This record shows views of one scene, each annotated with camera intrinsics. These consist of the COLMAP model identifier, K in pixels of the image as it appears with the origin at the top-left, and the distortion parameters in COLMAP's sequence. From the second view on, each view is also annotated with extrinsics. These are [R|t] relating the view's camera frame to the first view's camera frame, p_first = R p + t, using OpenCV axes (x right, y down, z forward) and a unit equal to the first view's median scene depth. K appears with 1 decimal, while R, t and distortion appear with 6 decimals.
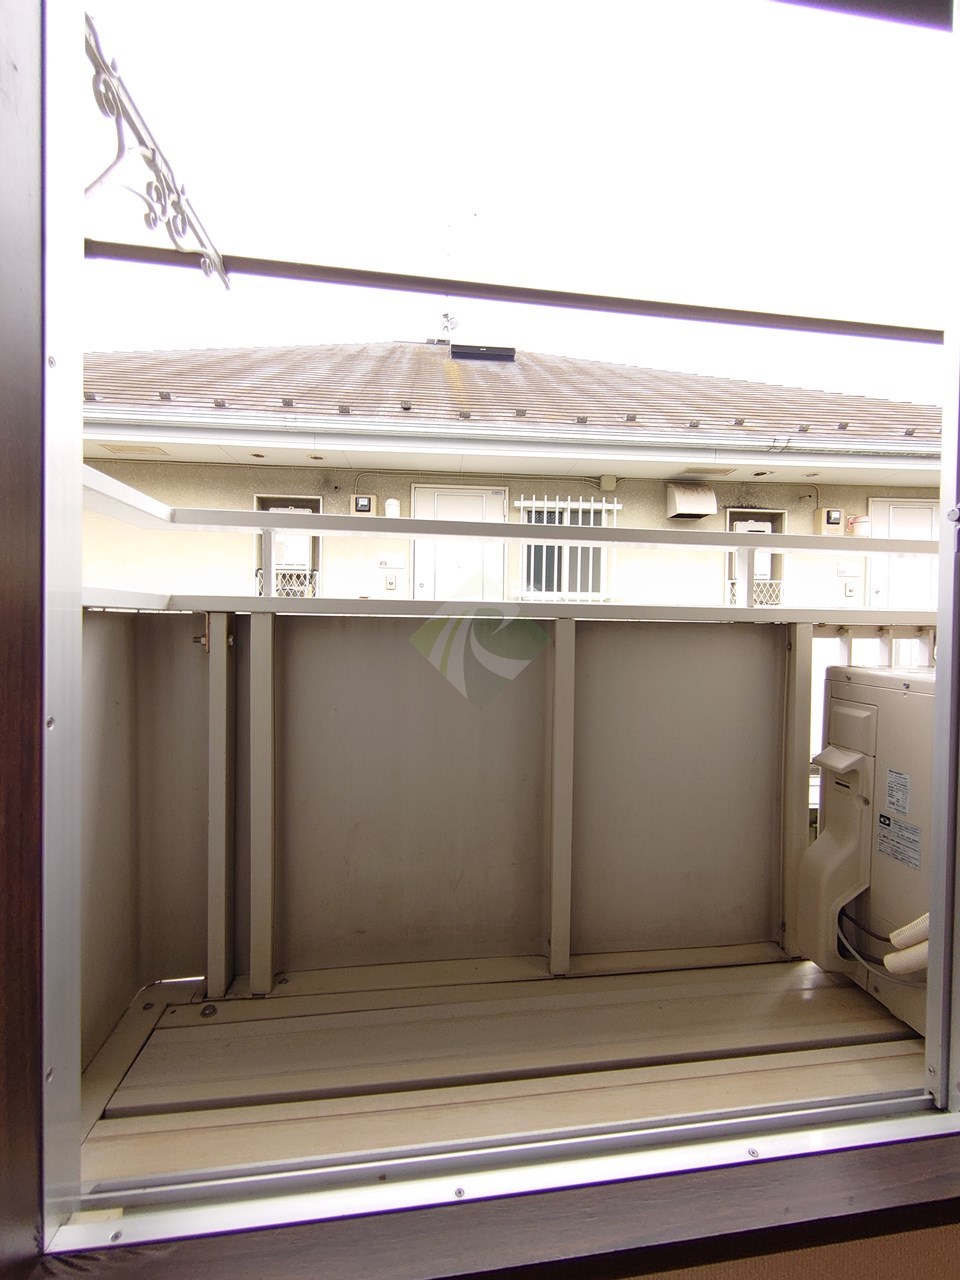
lens RADIAL K [[553.9, 0, 477.3], [0, 553.9, 637.2], [0, 0, 1]] dist [-0.006835, -0.000434]
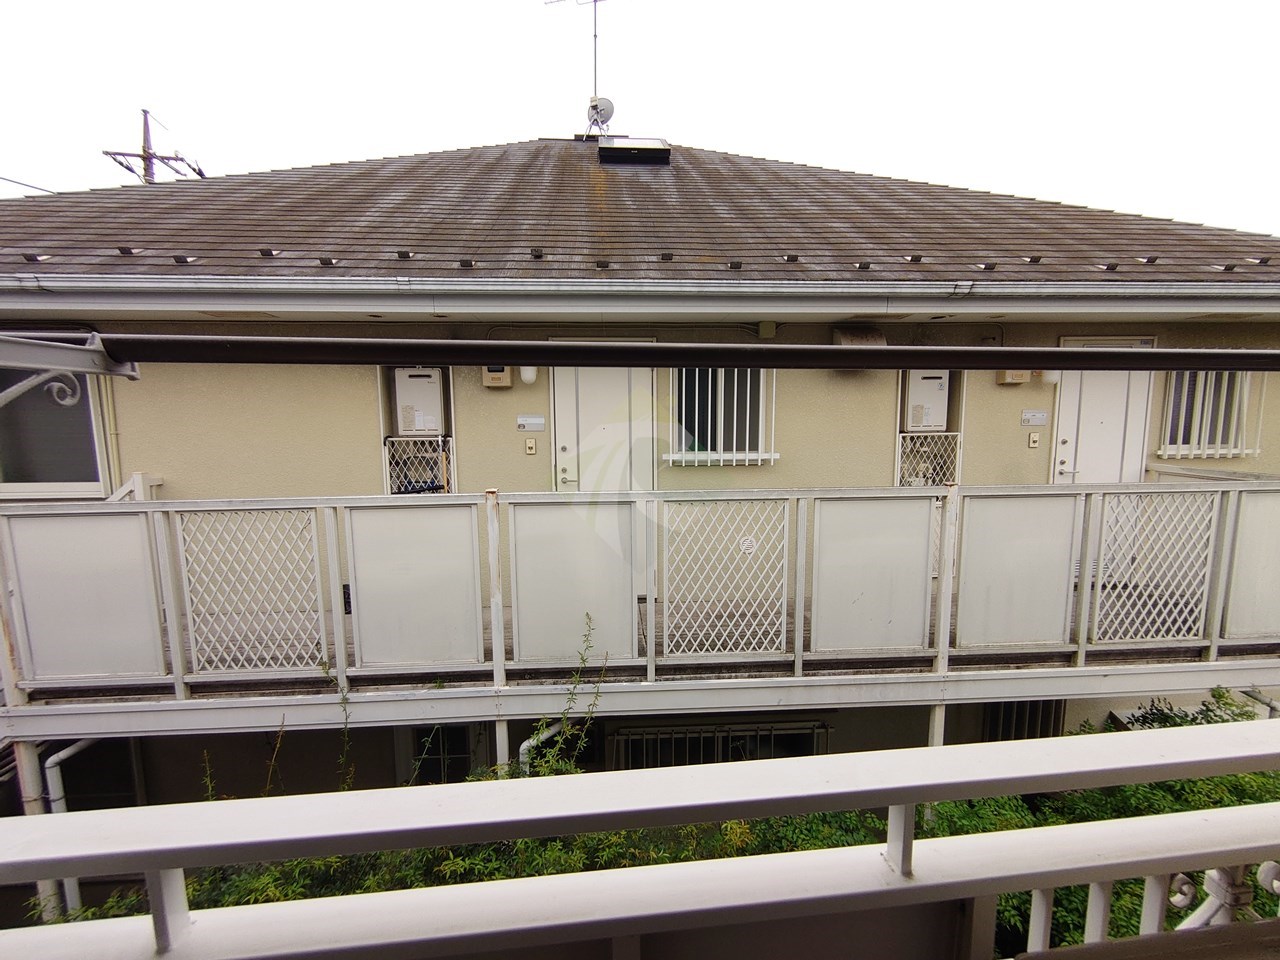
lens RADIAL K [[553.9, 0, 637.3], [0, 553.9, 477.6], [0, 0, 1]] dist [-0.006835, -0.000434]
pose [[0.999584, -0.020202, -0.020606, 0.038267], [0.022139, 0.994882, 0.098587, -0.128962], [0.018509, -0.099003, 0.994915, 0.075608]]
